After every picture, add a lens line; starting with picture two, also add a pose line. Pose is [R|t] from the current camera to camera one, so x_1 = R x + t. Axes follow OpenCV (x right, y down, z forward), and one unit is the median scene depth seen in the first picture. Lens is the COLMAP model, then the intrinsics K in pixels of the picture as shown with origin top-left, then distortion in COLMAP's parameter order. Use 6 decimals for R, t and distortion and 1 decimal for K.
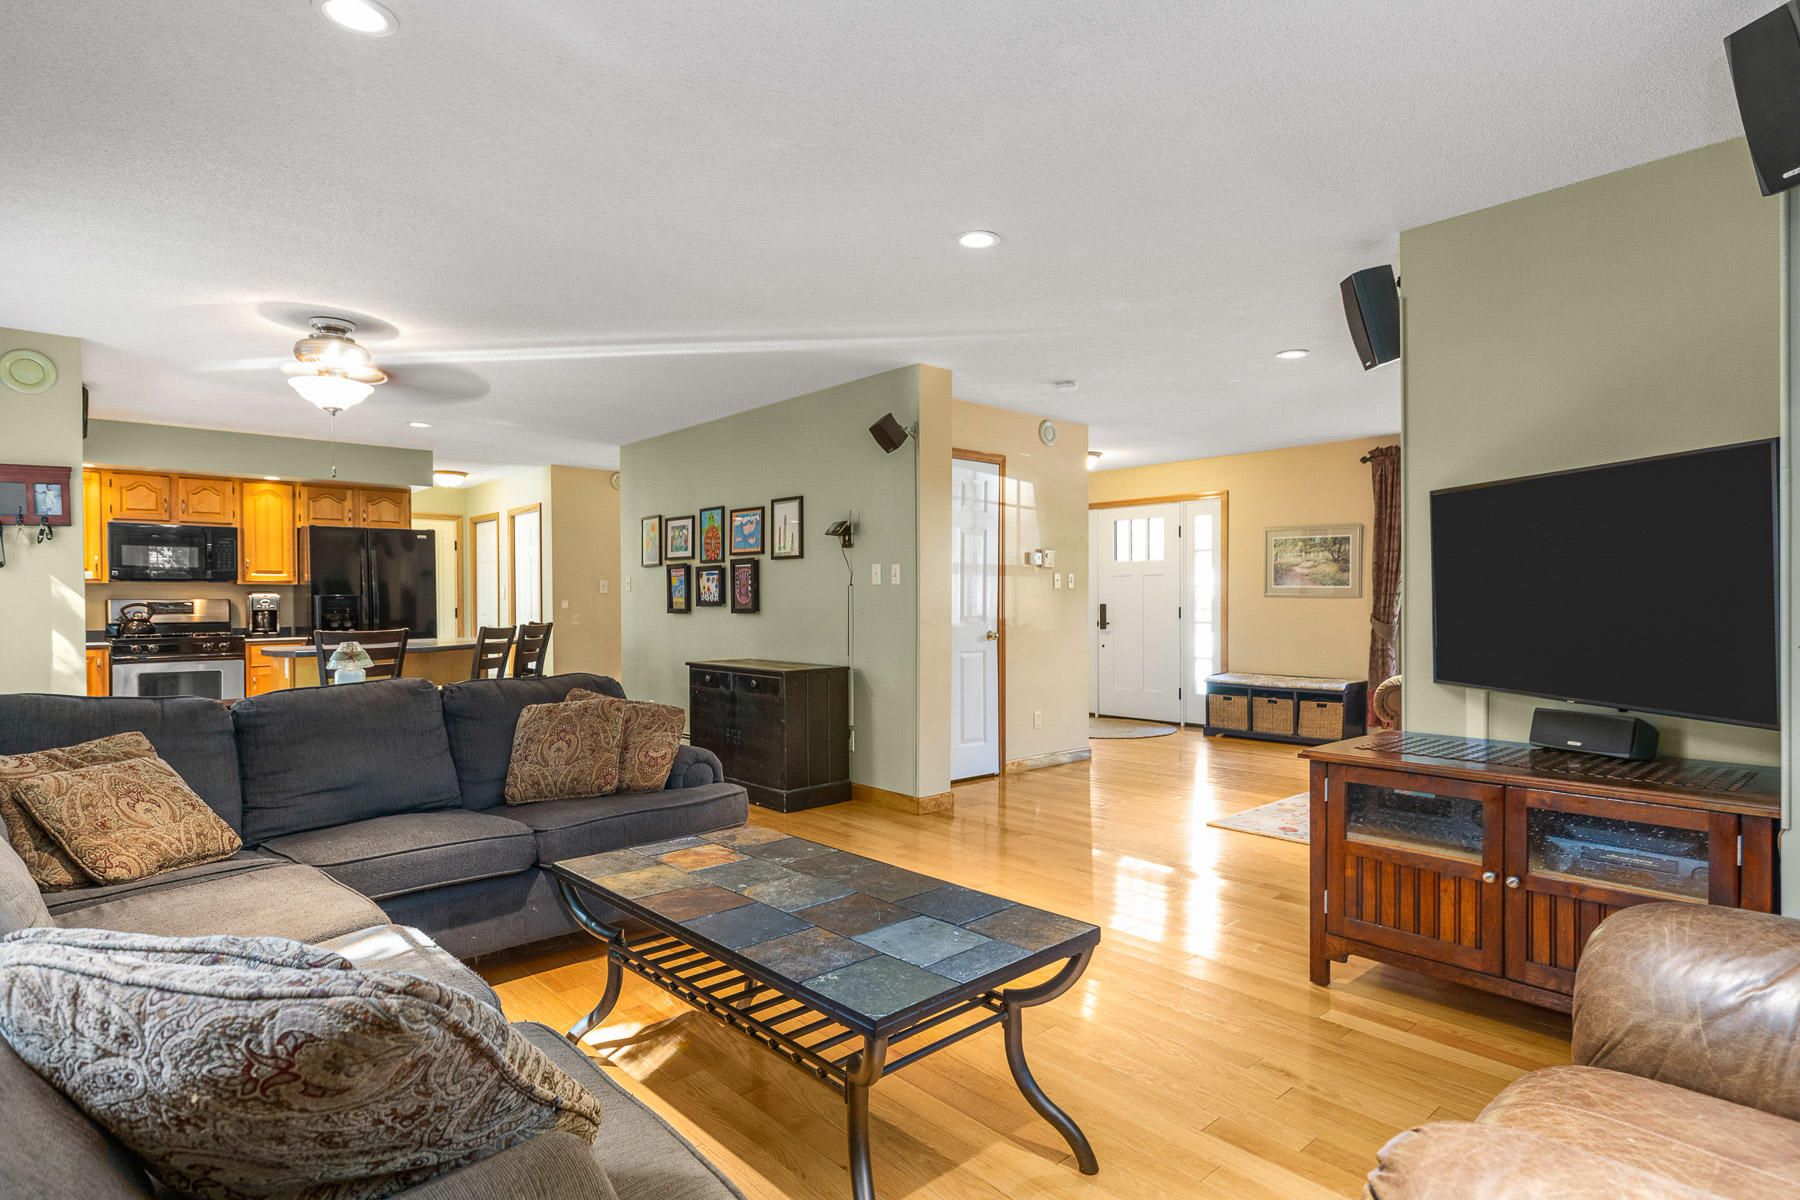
lens RADIAL K [[954.7, 0, 898.0], [0, 954.7, 607.1], [0, 0, 1]] dist [0.003420, -0.000708]
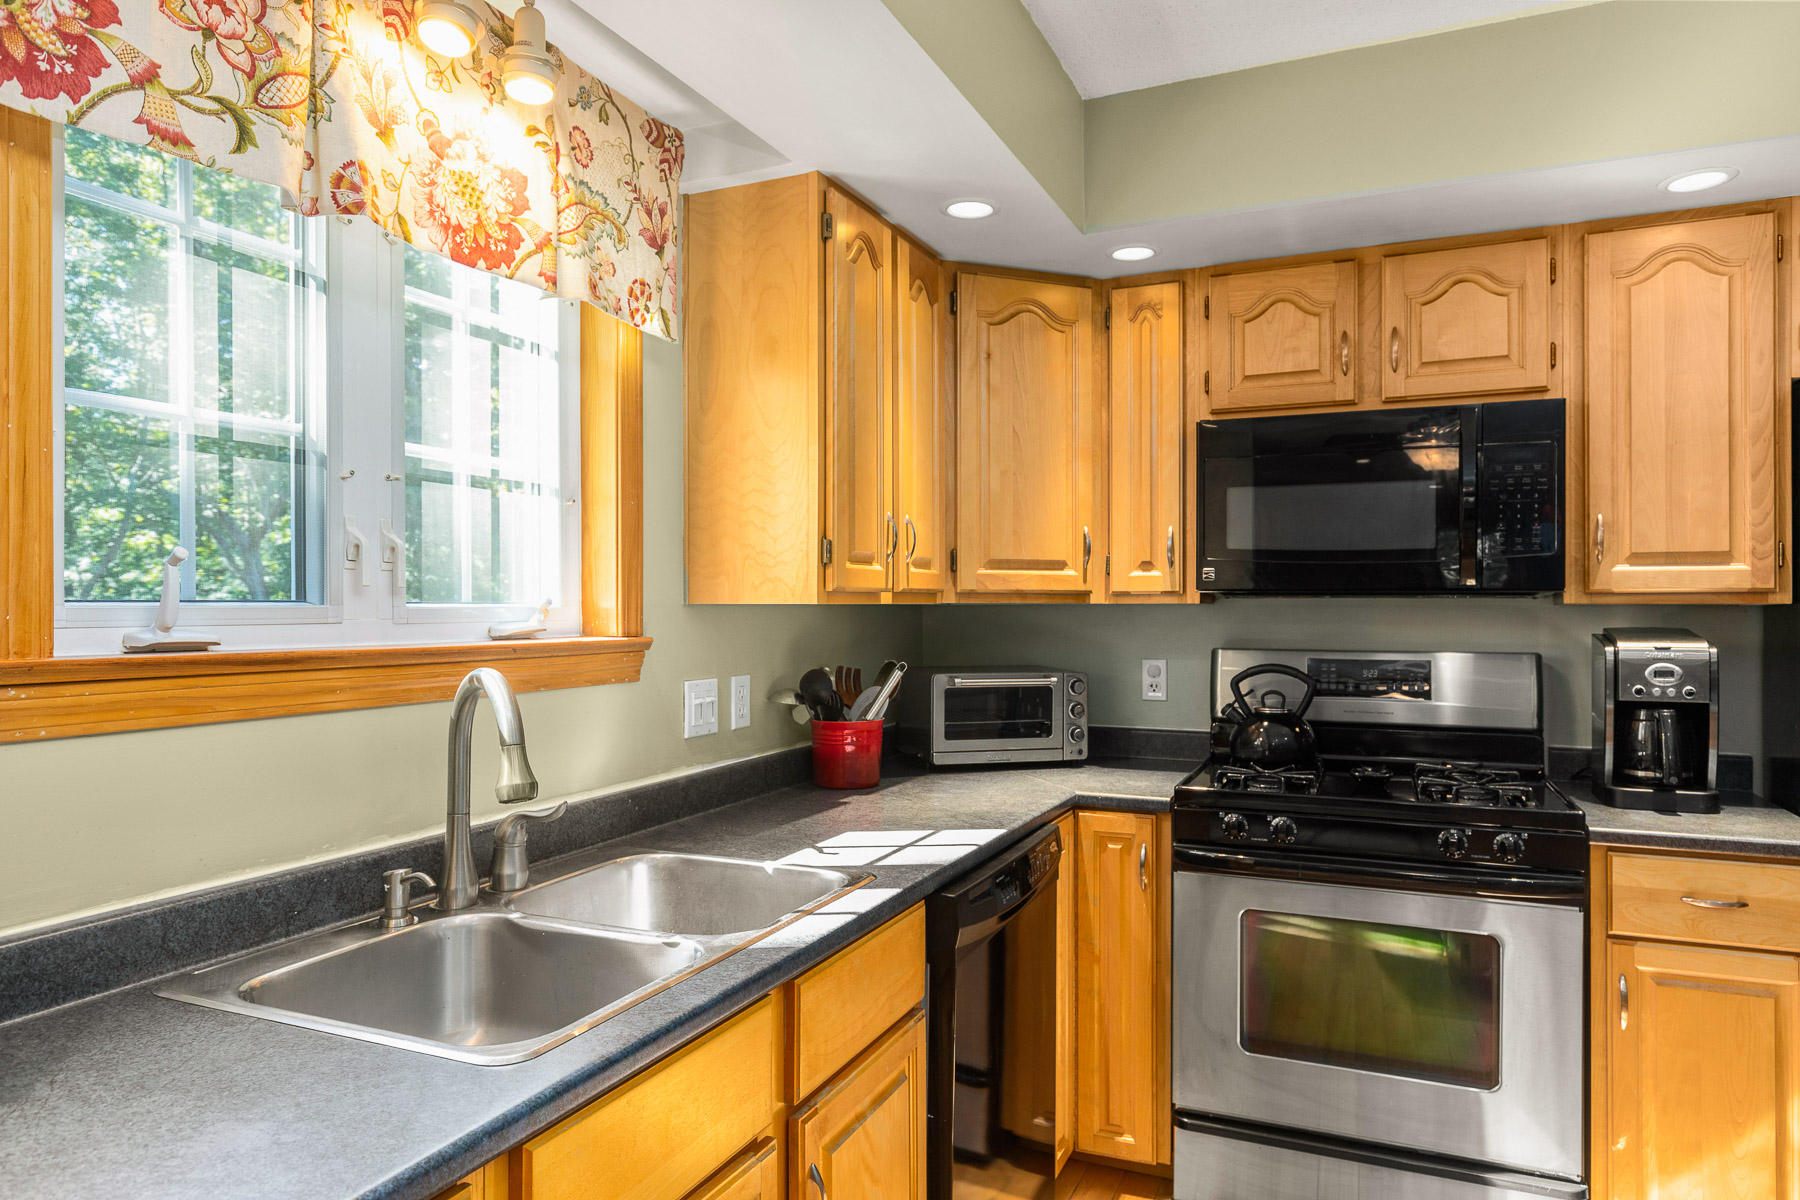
lens RADIAL K [[1137.5, 0, 899.5], [0, 1137.5, 599.9], [0, 0, 1]] dist [0.004366, -0.001223]
pose [[0.399423, -0.000498, -0.916766, -0.463660], [-0.010889, 0.999927, -0.005288, -0.021807], [0.916702, 0.012095, 0.399389, 0.689691]]
